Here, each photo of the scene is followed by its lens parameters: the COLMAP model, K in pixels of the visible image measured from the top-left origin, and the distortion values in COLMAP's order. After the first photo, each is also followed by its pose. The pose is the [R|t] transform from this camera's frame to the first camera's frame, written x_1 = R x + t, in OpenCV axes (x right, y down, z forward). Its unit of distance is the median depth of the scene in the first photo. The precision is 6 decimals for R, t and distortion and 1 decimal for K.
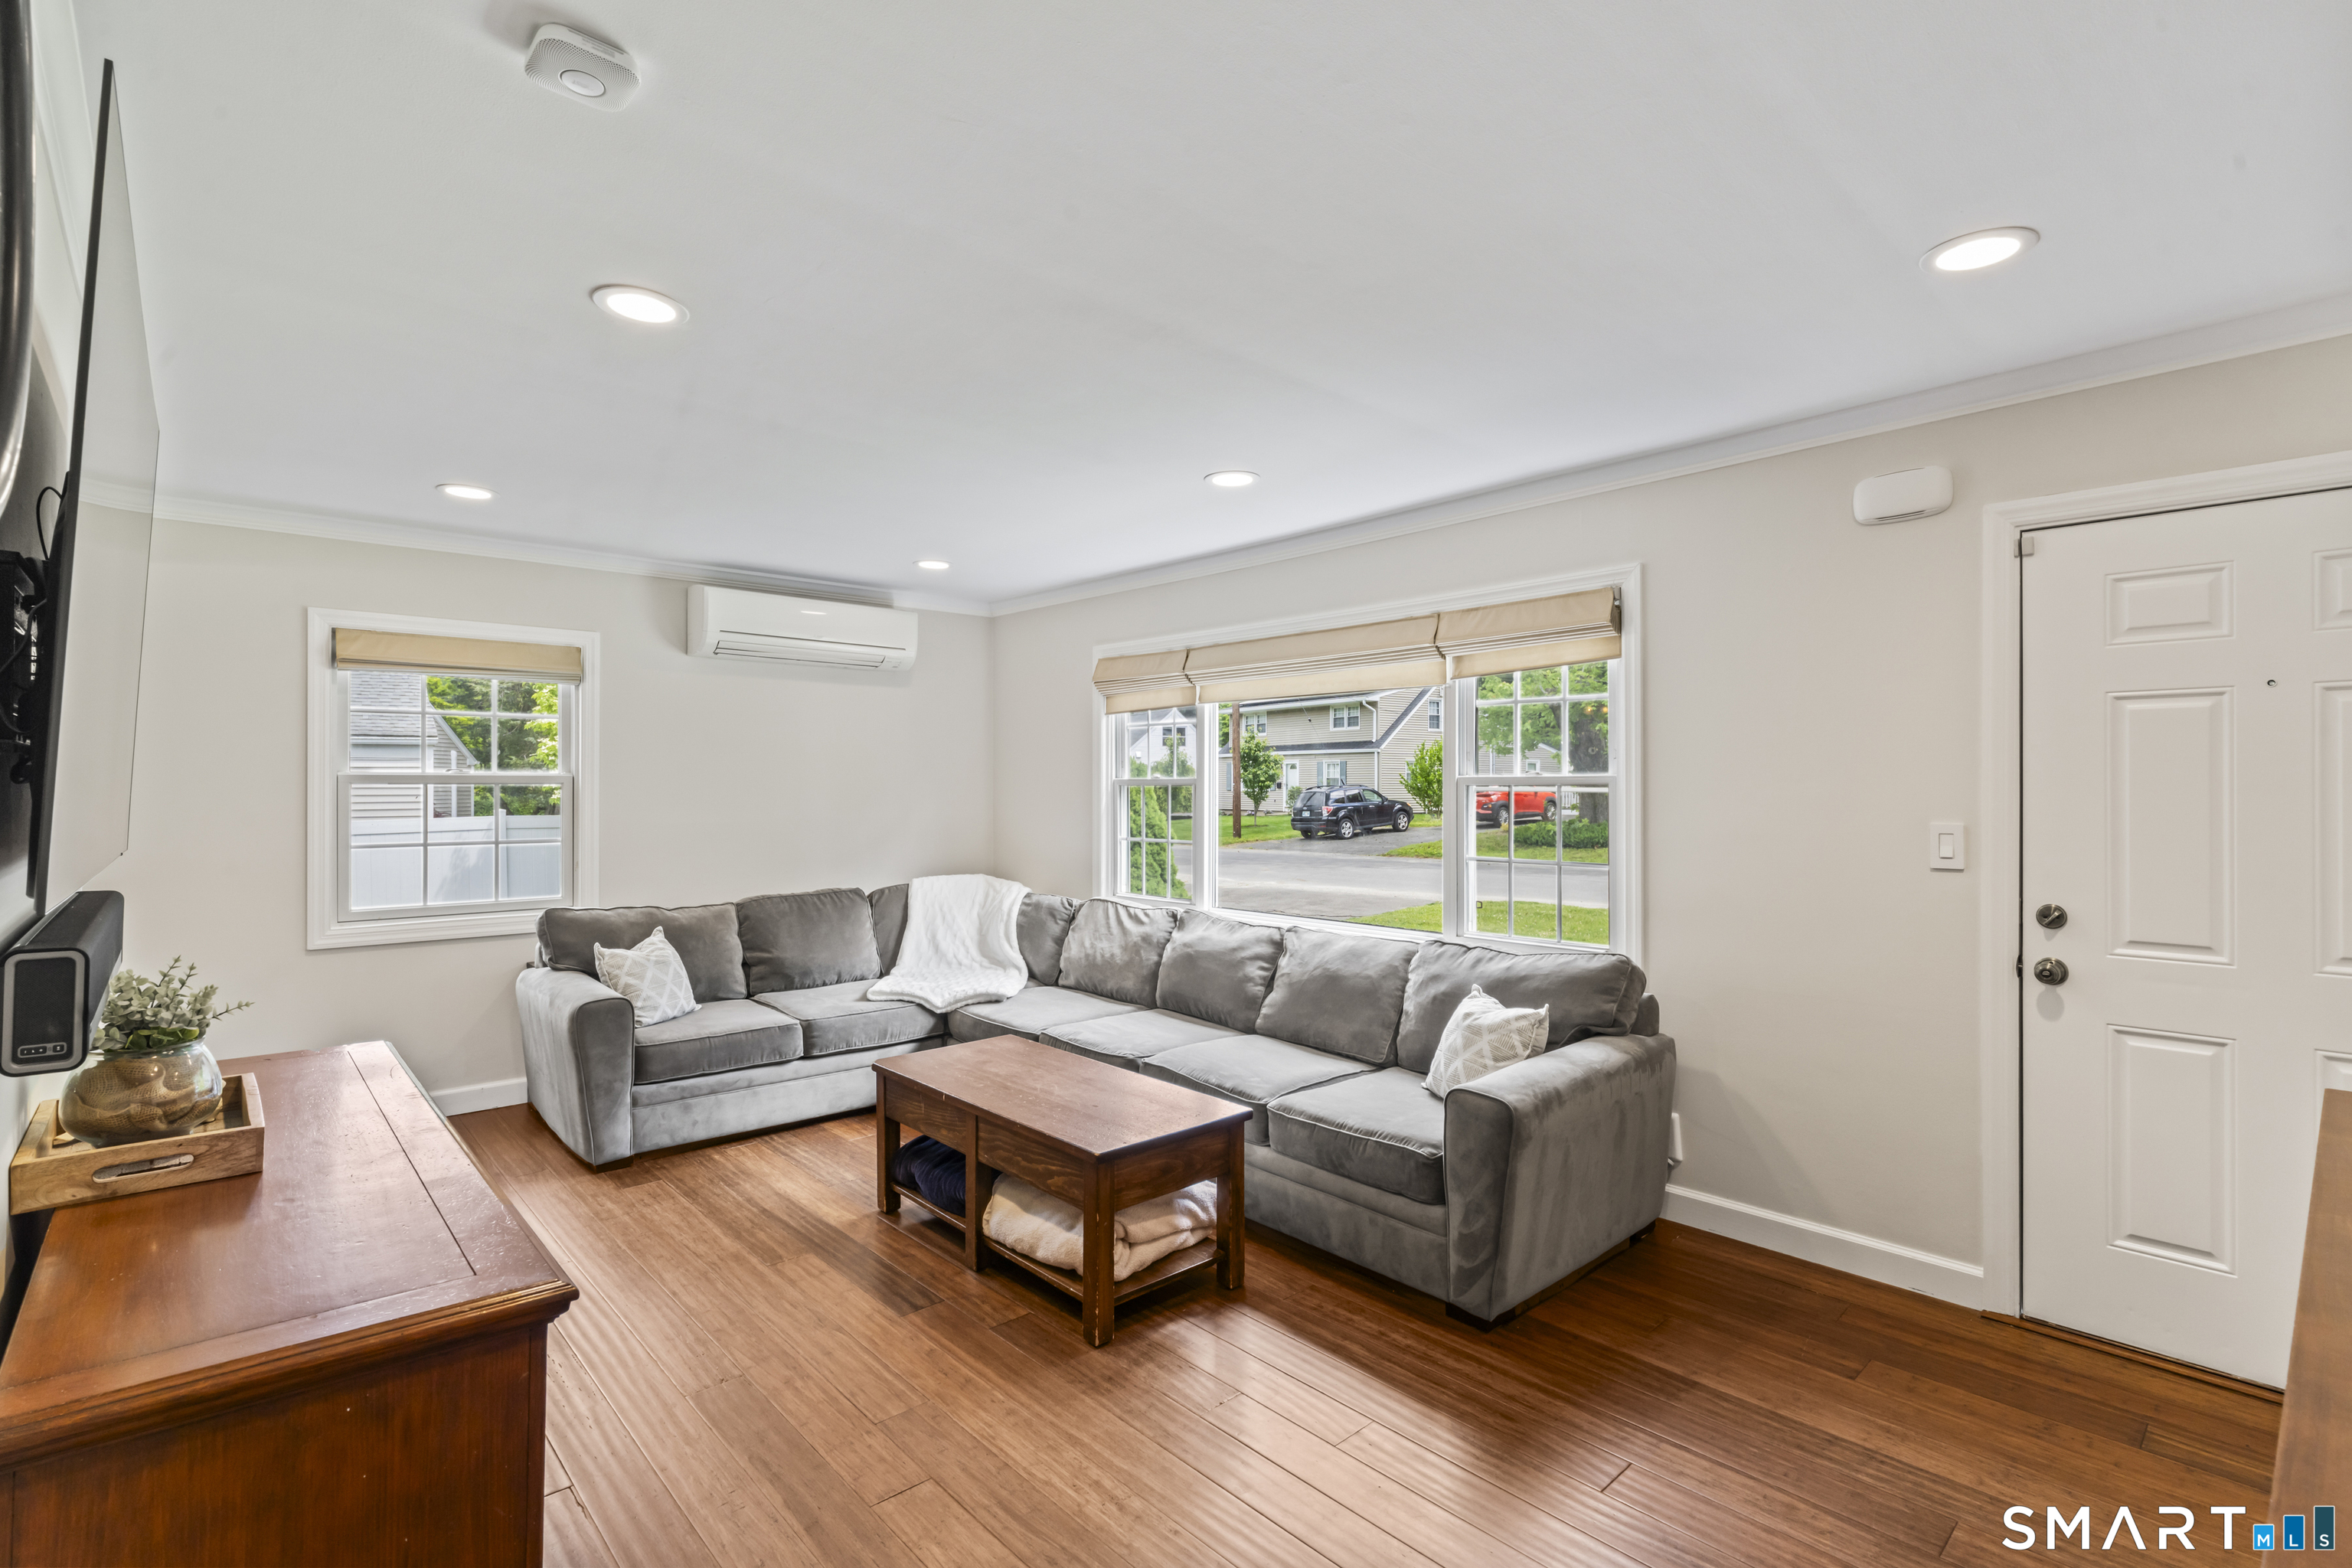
lens RADIAL K [[1089.4, 0, 1167.5], [0, 1089.4, 777.8], [0, 0, 1]] dist [0.001193, 0.000438]
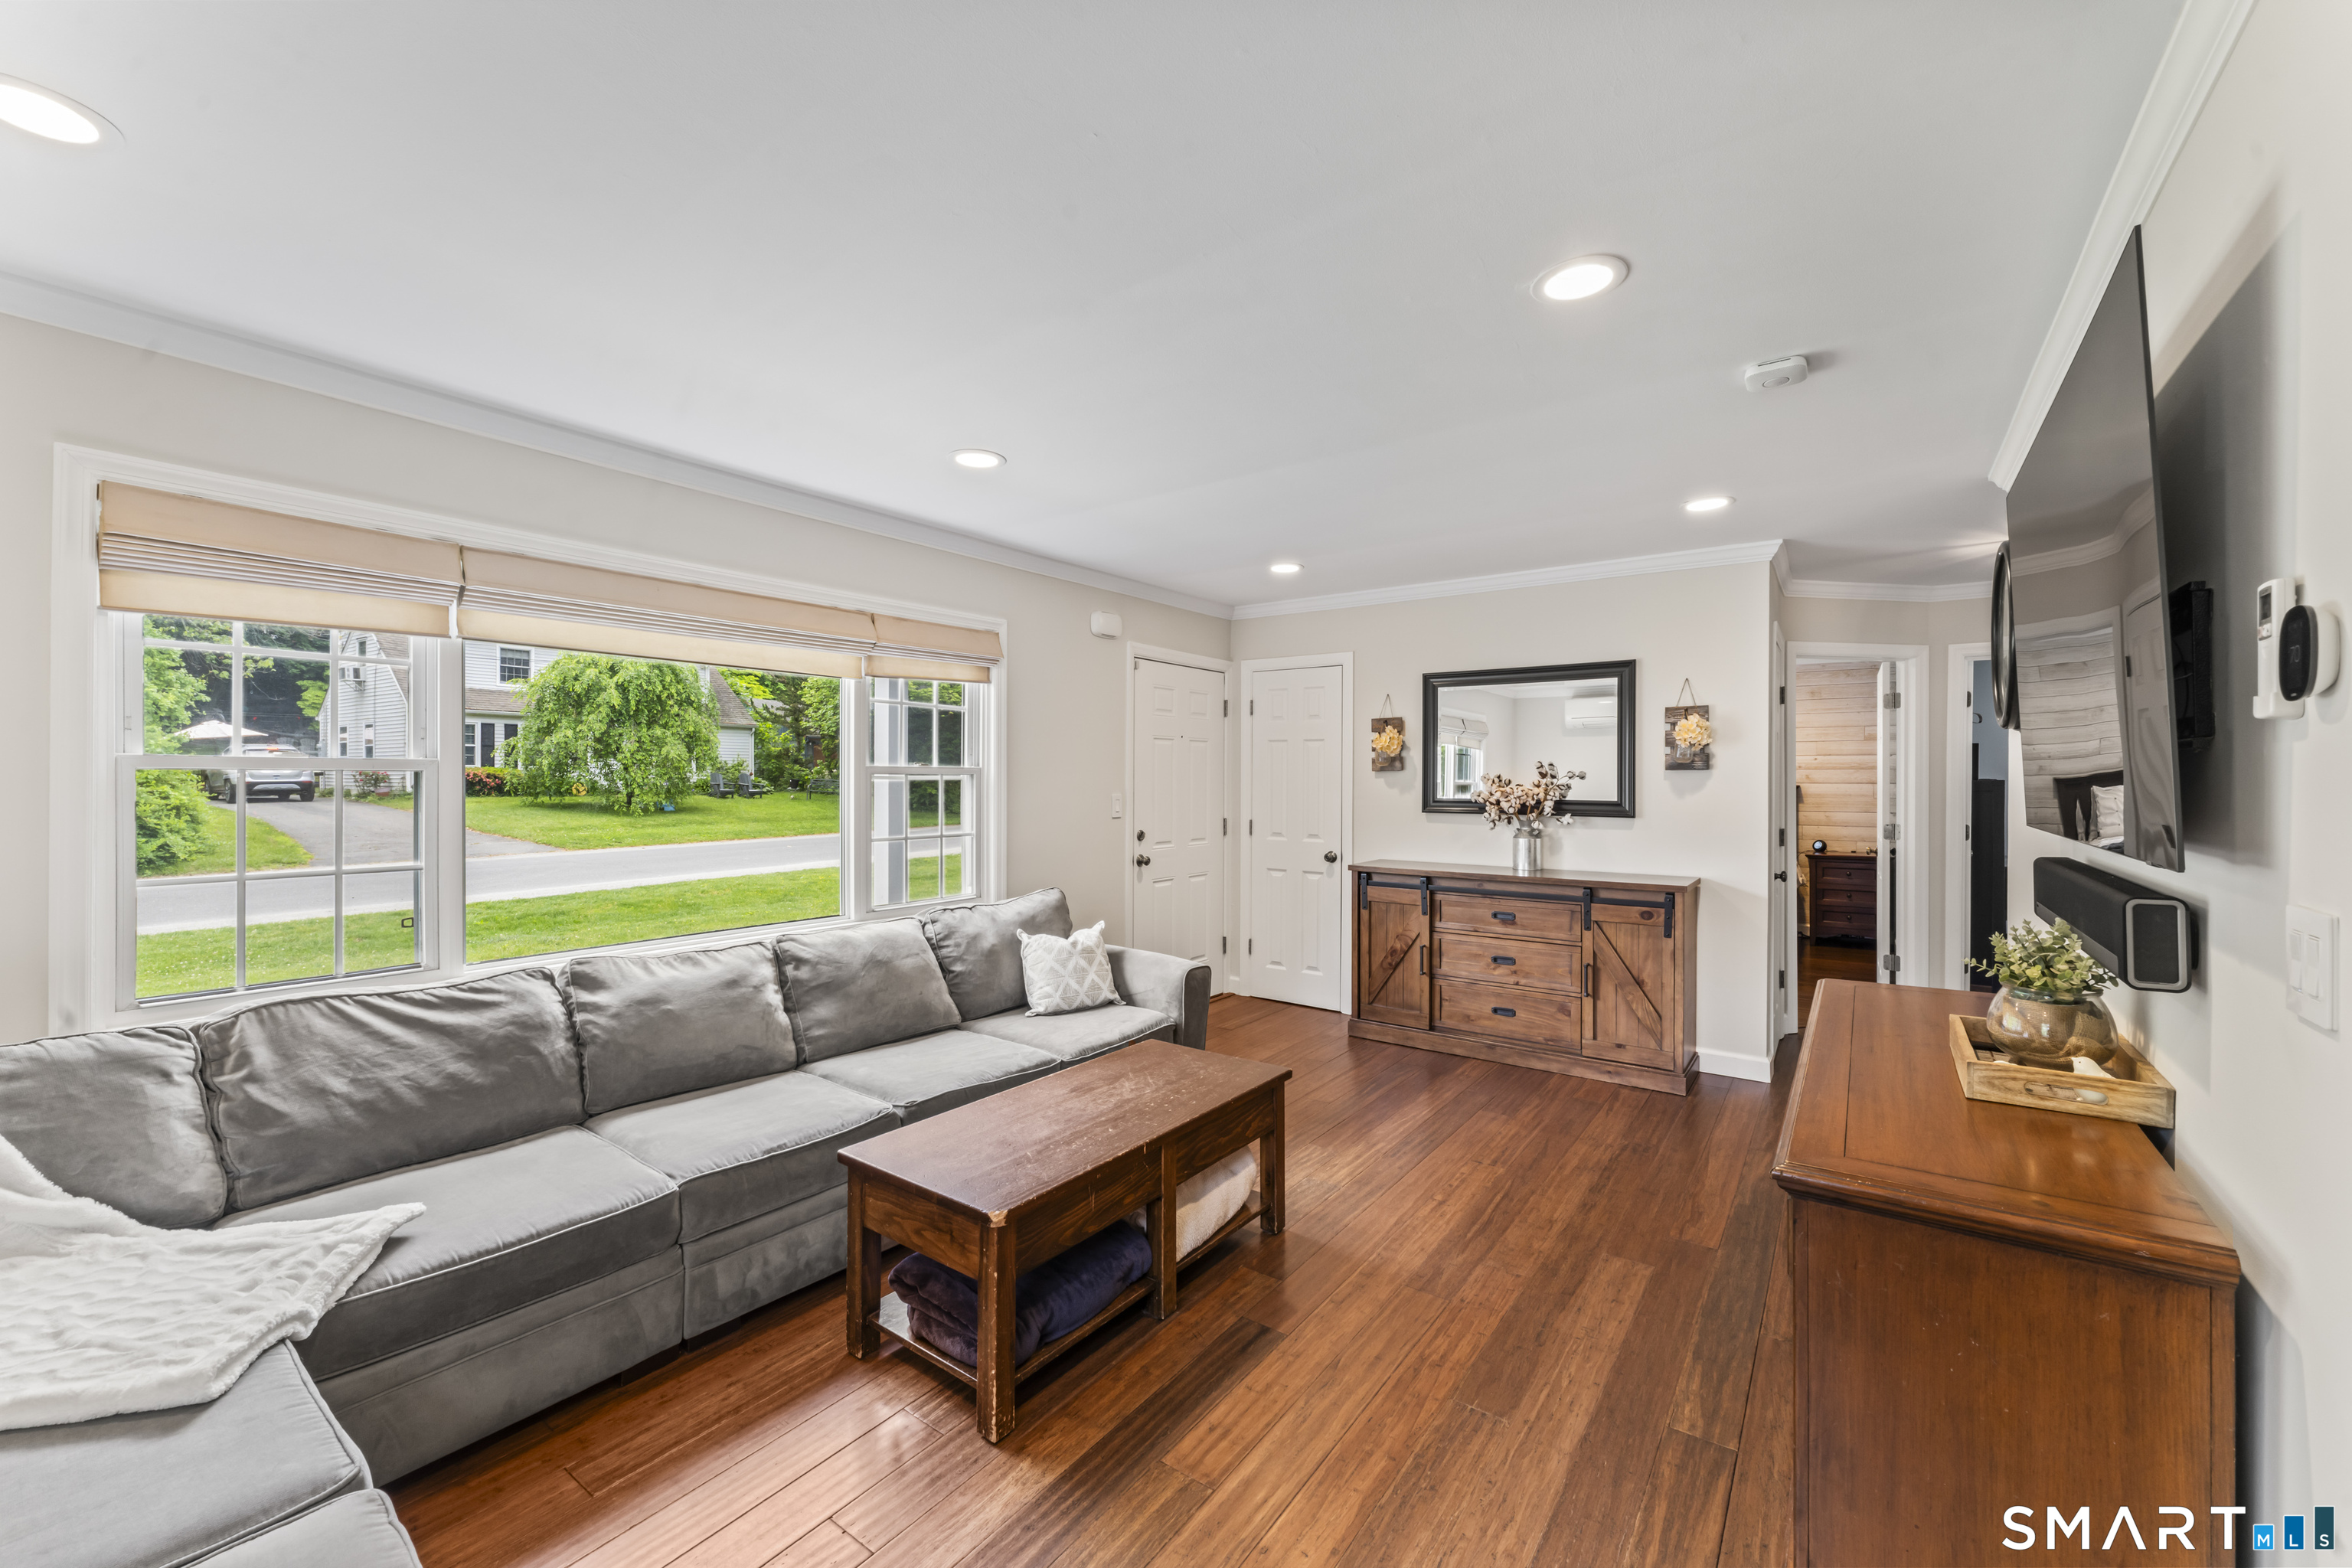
lens RADIAL K [[947.5, 0, 1177.1], [0, 947.5, 781.0], [0, 0, 1]] dist [-0.003580, -0.000135]
pose [[-0.205915, -0.003779, 0.978563, -0.972159], [-0.010194, 0.999947, 0.001717, 0.012080], [-0.978517, -0.009622, -0.205943, 1.198221]]
